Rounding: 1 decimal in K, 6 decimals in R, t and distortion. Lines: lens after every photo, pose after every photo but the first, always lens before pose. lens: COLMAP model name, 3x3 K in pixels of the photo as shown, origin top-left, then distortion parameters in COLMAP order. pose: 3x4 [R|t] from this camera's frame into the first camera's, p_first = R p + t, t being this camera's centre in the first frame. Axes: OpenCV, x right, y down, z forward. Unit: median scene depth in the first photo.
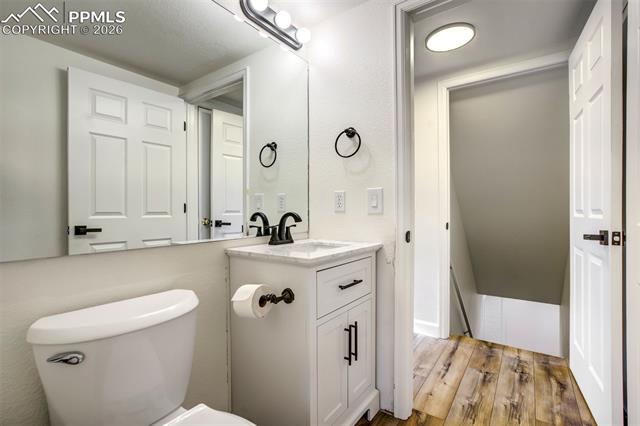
lens RADIAL K [[298.6, 0, 316.1], [0, 298.6, 213.1], [0, 0, 1]] dist [-0.043104, 0.023226]
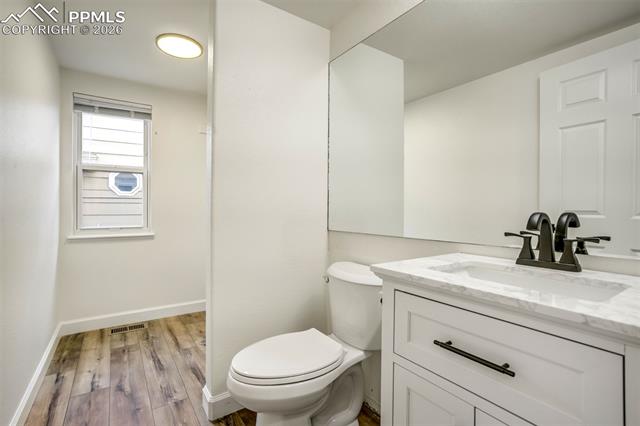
lens RADIAL K [[298.6, 0, 316.1], [0, 298.6, 213.1], [0, 0, 1]] dist [-0.043104, 0.023226]
pose [[-0.341531, 0.014461, -0.939759, 1.047175], [-0.007849, 0.999803, 0.018237, -0.015923], [0.939838, 0.013604, -0.341350, 1.434426]]
